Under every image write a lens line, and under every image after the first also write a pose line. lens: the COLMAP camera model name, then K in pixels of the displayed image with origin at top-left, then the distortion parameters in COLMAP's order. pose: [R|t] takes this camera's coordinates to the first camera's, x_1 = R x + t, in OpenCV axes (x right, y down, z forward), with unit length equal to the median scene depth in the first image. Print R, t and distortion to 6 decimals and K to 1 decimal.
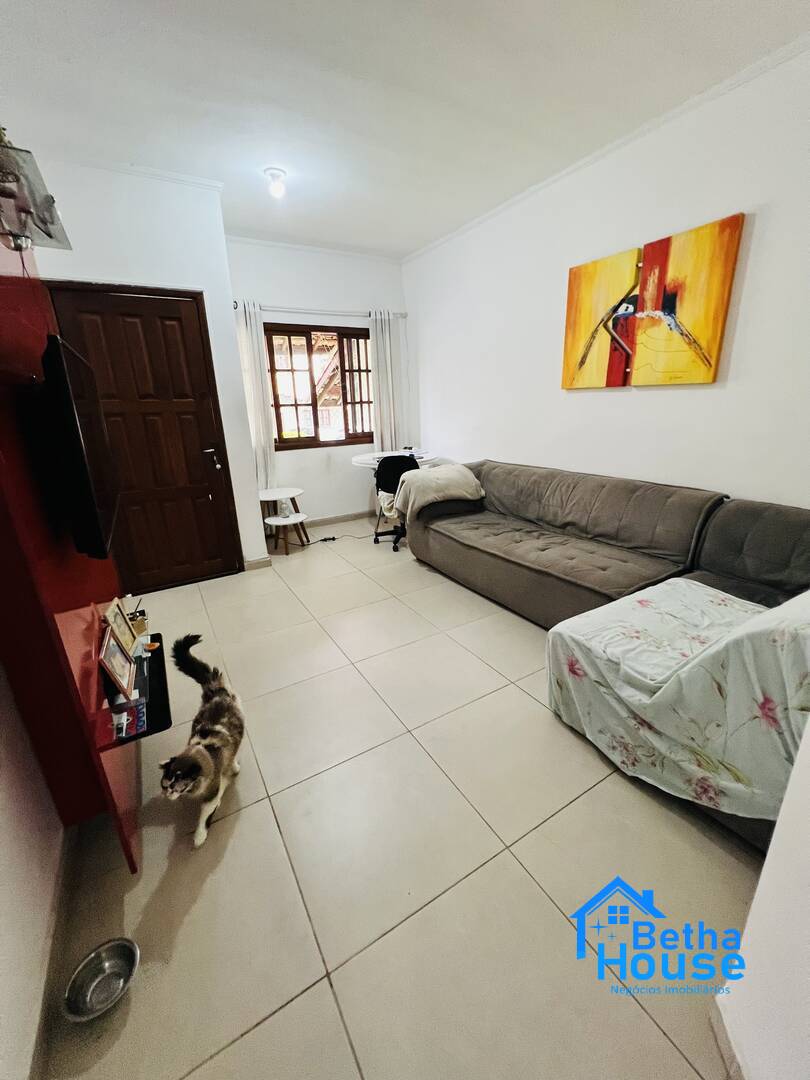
lens RADIAL K [[431.9, 0, 405.6], [0, 431.9, 539.3], [0, 0, 1]] dist [-0.001471, 0.000476]
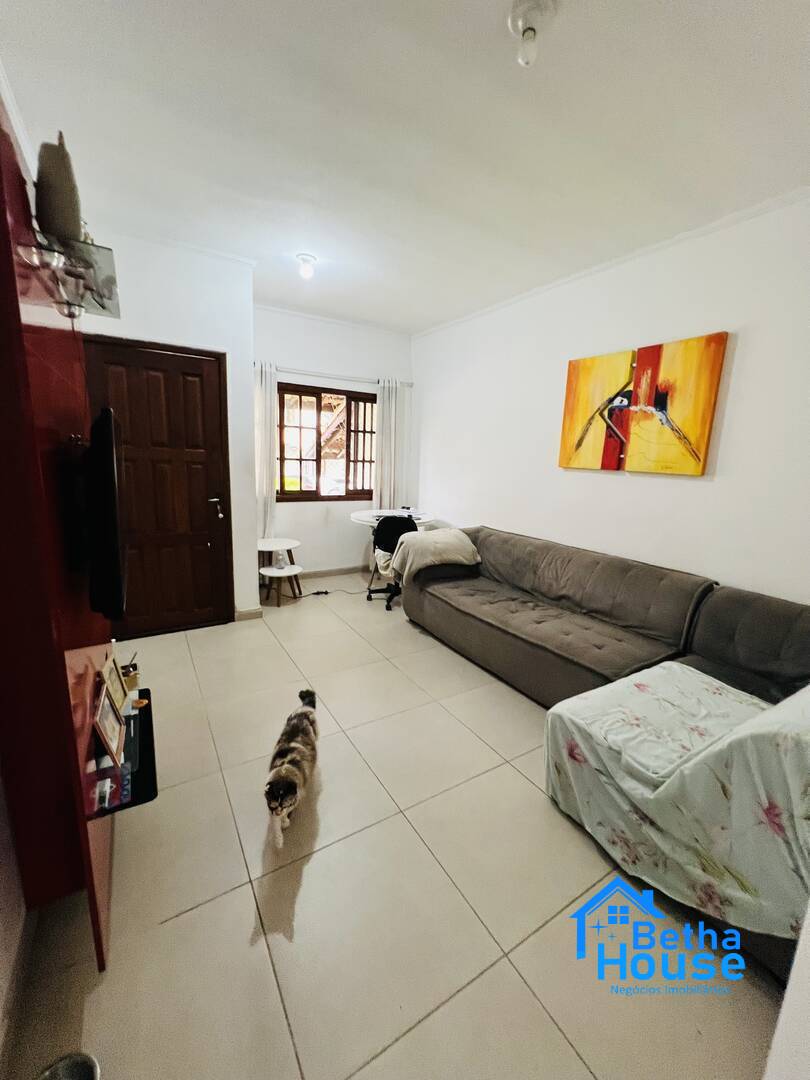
lens RADIAL K [[431.9, 0, 405.6], [0, 431.9, 539.8], [0, 0, 1]] dist [-0.001471, 0.000476]
pose [[0.997230, 0.068411, 0.029194, -0.025632], [-0.064549, 0.990996, -0.117304, -0.020478], [-0.036956, 0.115095, 0.992667, -0.010735]]
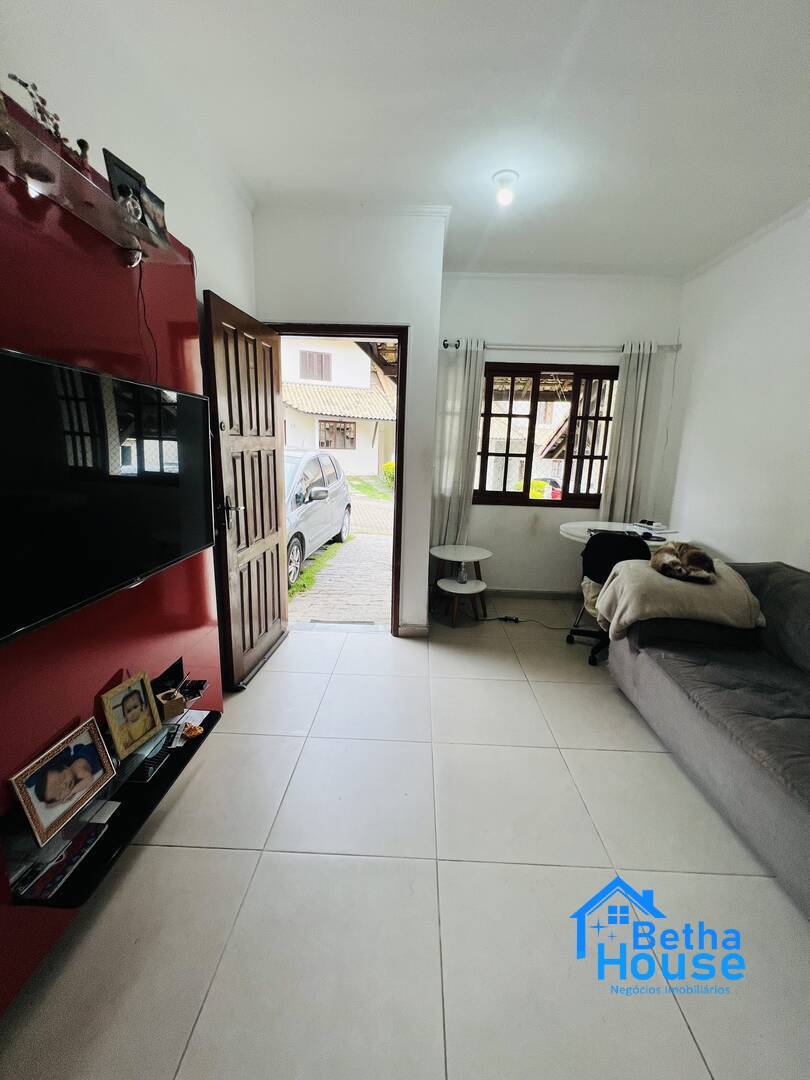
lens RADIAL K [[431.9, 0, 406.0], [0, 431.9, 538.9], [0, 0, 1]] dist [-0.001471, 0.000476]
pose [[0.842588, 0.166359, -0.512220, 0.052192], [-0.219044, 0.974734, -0.043747, -0.081090], [0.492001, 0.149060, 0.857739, 0.233394]]
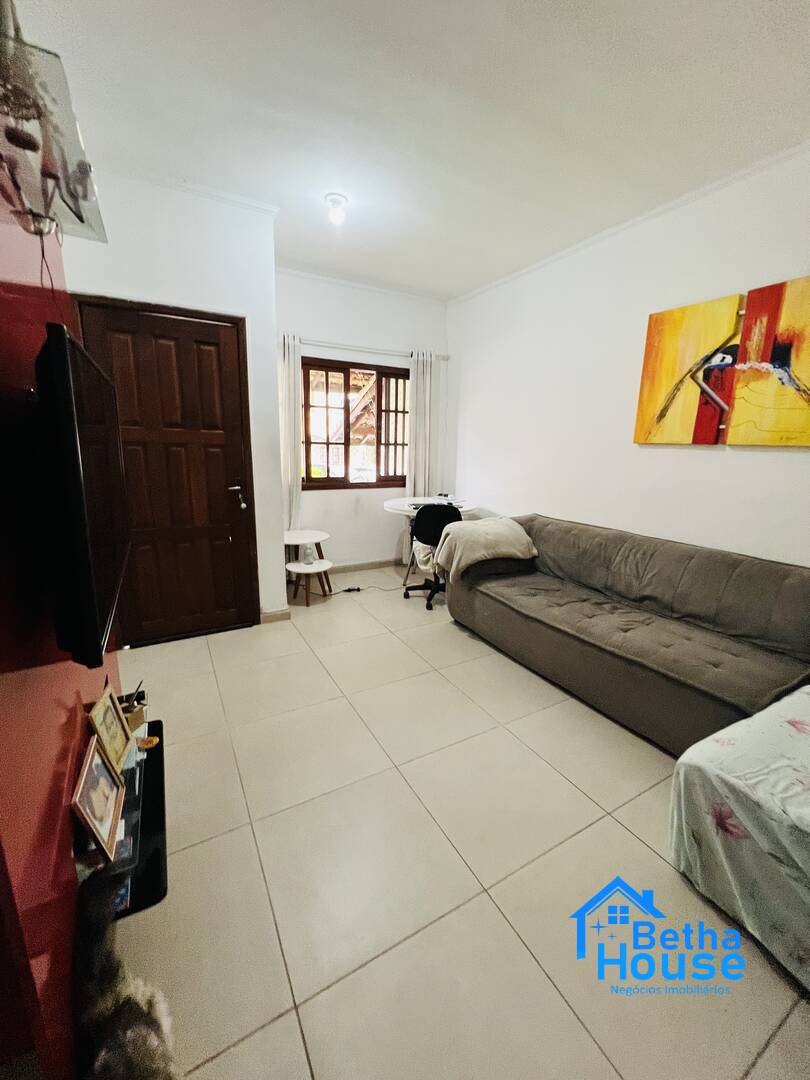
lens RADIAL K [[431.9, 0, 406.4], [0, 431.9, 539.7], [0, 0, 1]] dist [-0.001471, 0.000476]
pose [[0.998249, 0.058284, -0.010074, -0.075497], [-0.058956, 0.994186, -0.090102, -0.035250], [0.004764, 0.090538, 0.995882, 0.108035]]
